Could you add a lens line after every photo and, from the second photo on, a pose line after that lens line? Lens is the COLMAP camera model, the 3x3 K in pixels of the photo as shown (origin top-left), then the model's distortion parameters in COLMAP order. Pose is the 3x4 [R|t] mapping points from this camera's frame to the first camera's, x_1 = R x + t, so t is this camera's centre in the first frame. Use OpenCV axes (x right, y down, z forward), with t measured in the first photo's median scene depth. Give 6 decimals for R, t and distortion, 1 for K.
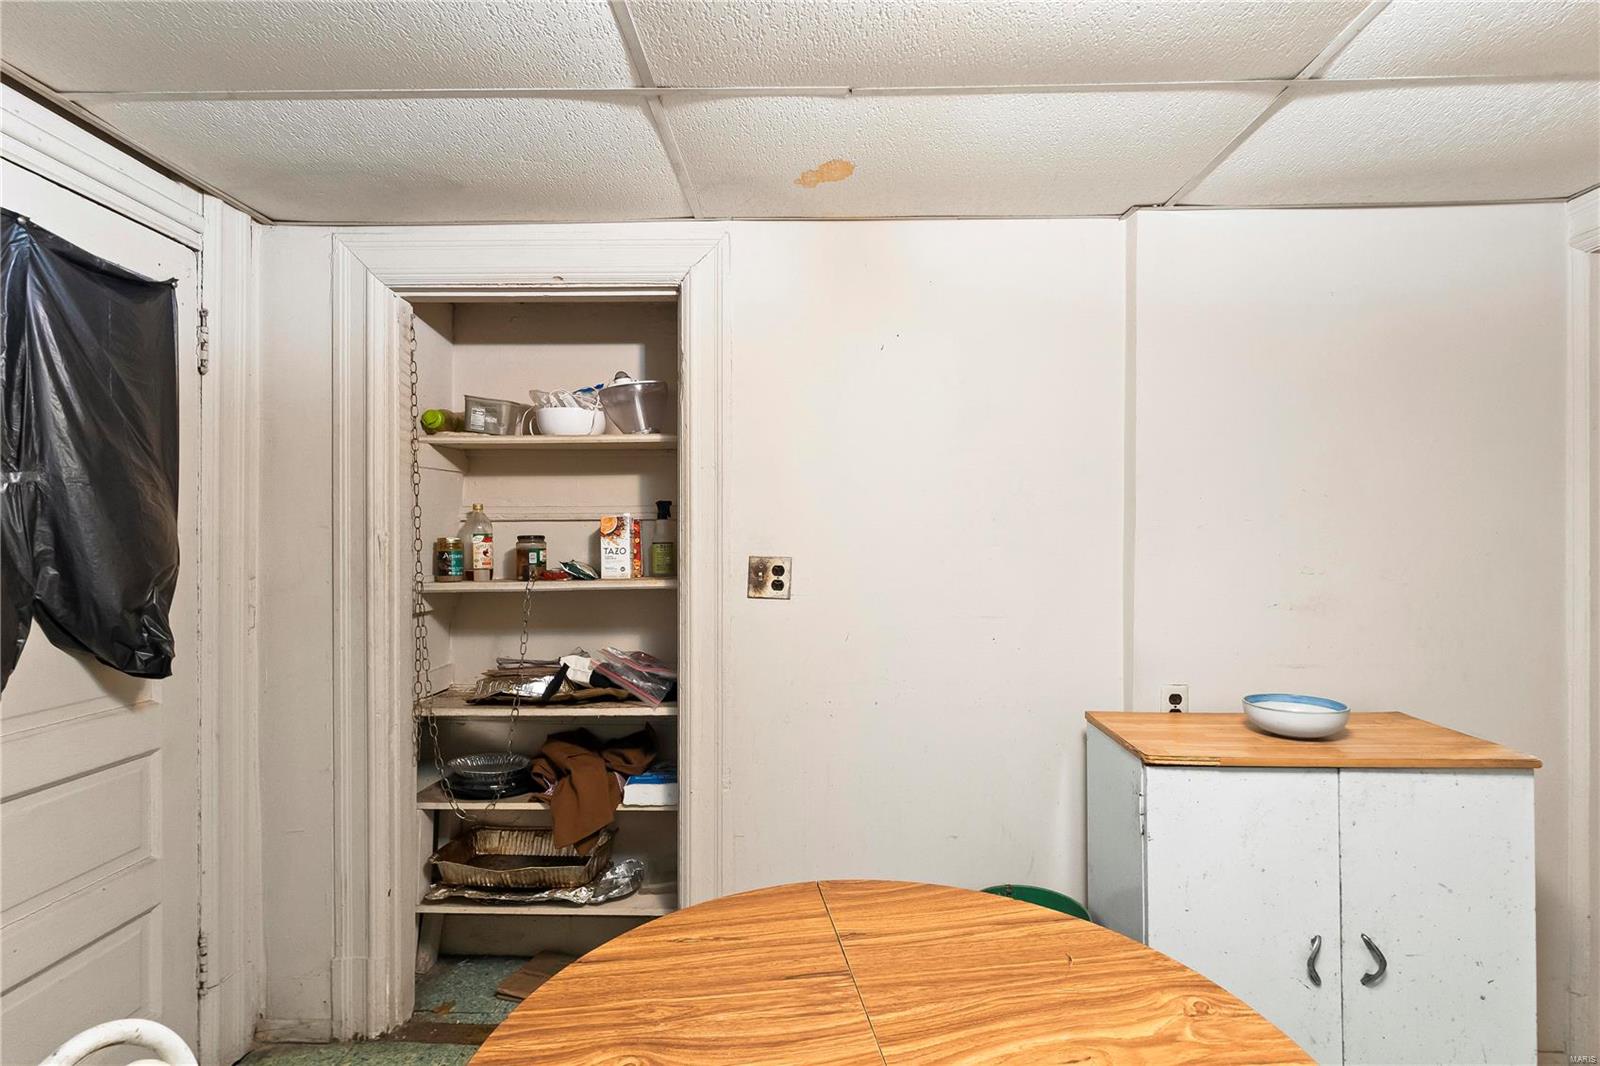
lens RADIAL K [[776.0, 0, 794.4], [0, 776.0, 536.9], [0, 0, 1]] dist [0.002627, -0.000787]
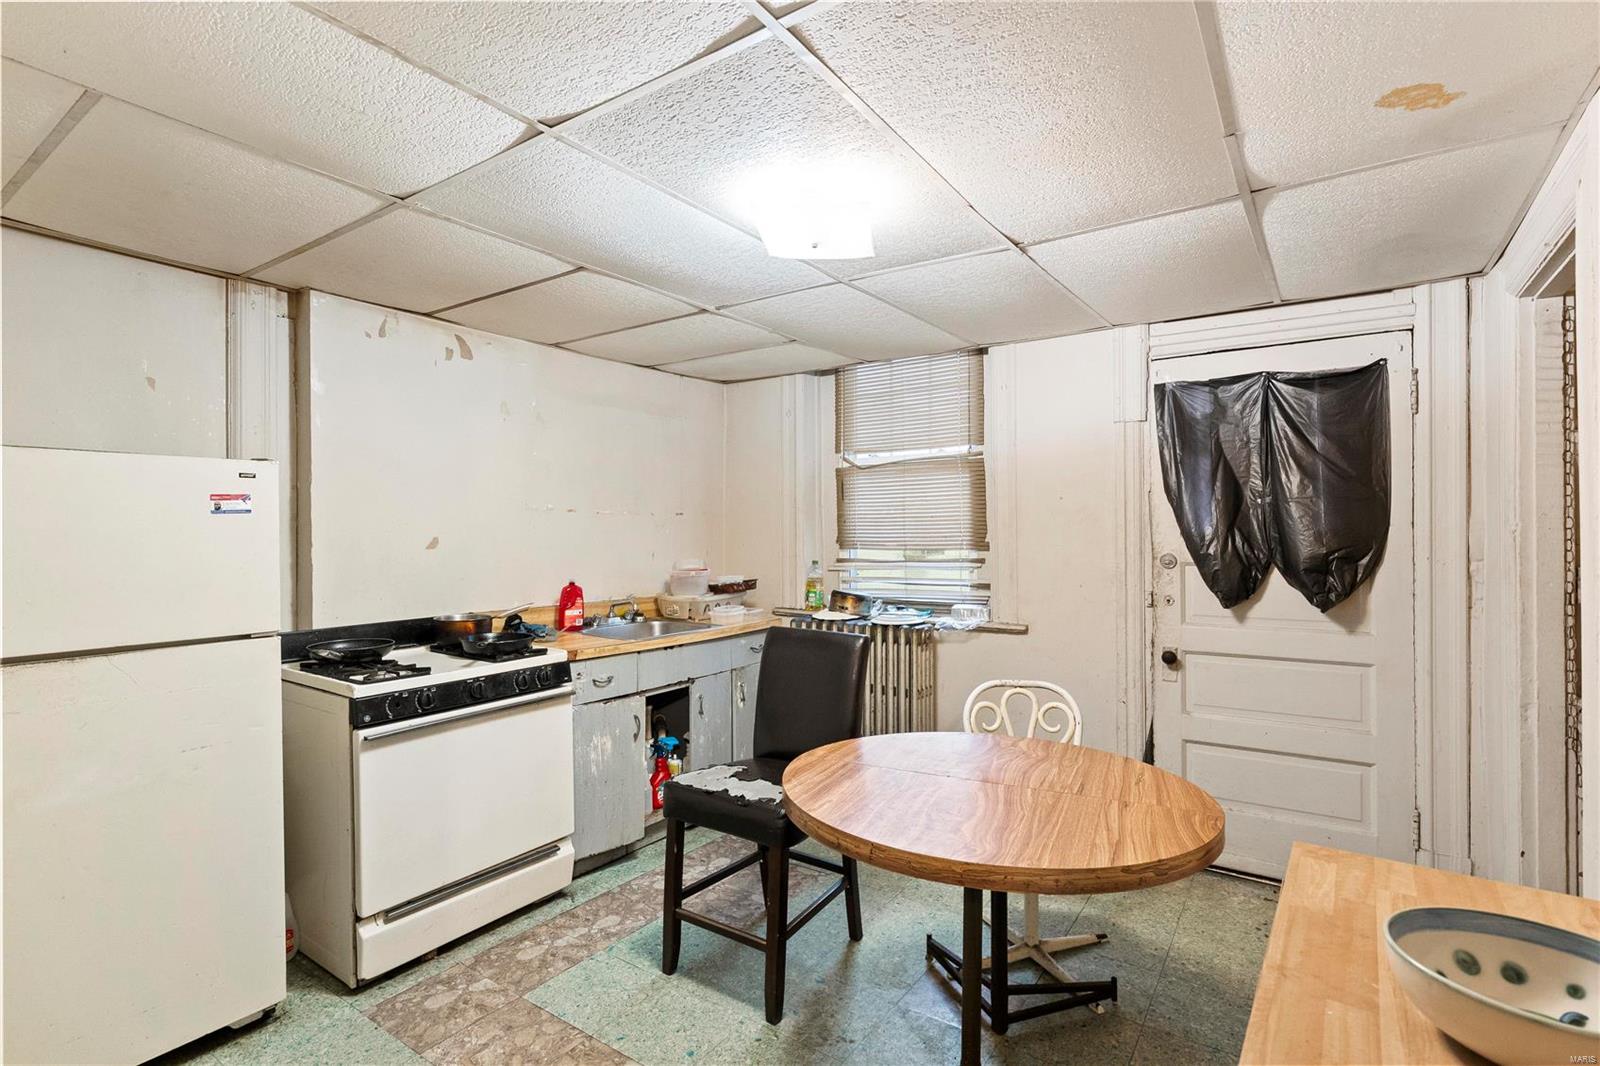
lens RADIAL K [[759.5, 0, 796.0], [0, 759.5, 540.5], [0, 0, 1]] dist [0.002455, -0.000094]
pose [[-0.550706, 0.007427, -0.834666, 0.955555], [0.009334, 0.999953, 0.002739, 0.006895], [0.834647, -0.006282, -0.550749, 0.763991]]
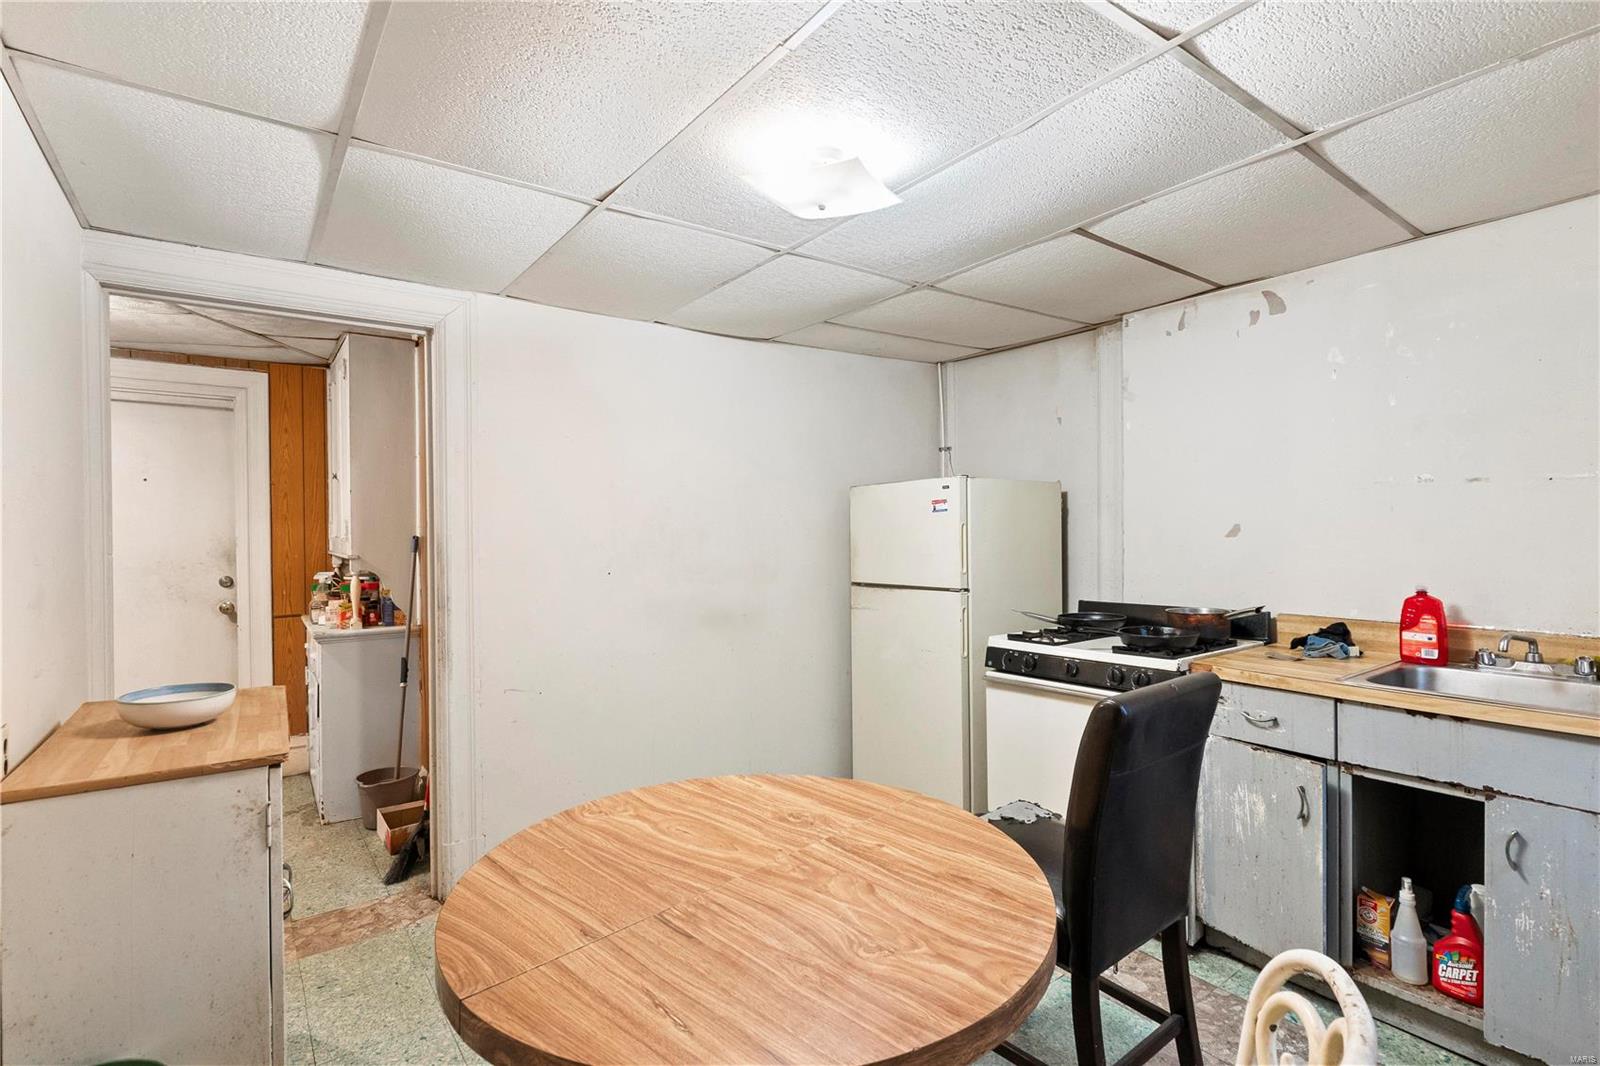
lens RADIAL K [[759.5, 0, 796.0], [0, 759.5, 540.5], [0, 0, 1]] dist [0.002455, -0.000094]
pose [[-0.616040, -0.003577, 0.787707, -0.486960], [0.002548, 0.999975, 0.006534, 0.016383], [-0.787711, 0.006032, -0.616016, 0.822877]]
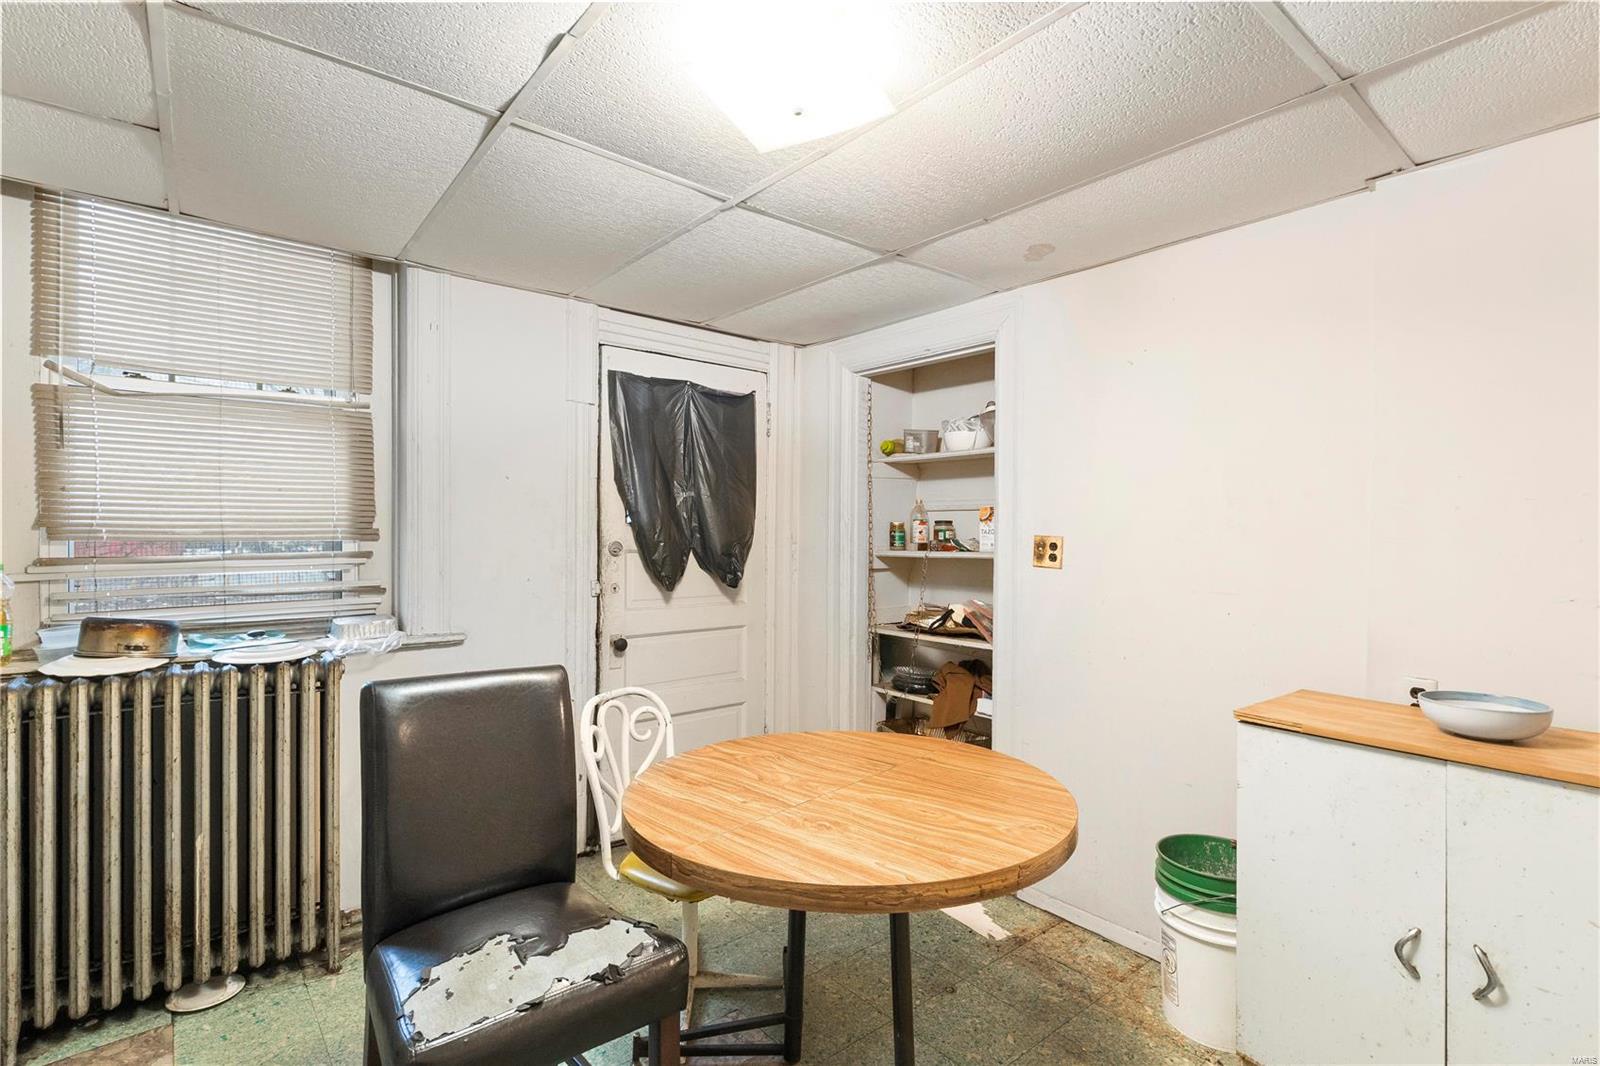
lens RADIAL K [[761.7, 0, 793.0], [0, 761.7, 530.8], [0, 0, 1]] dist [0.002155, -0.000590]
pose [[0.644080, 0.008692, -0.764909, 0.676563], [-0.005015, 0.999962, 0.007140, 0.010024], [0.764942, -0.000762, 0.644099, -0.159550]]
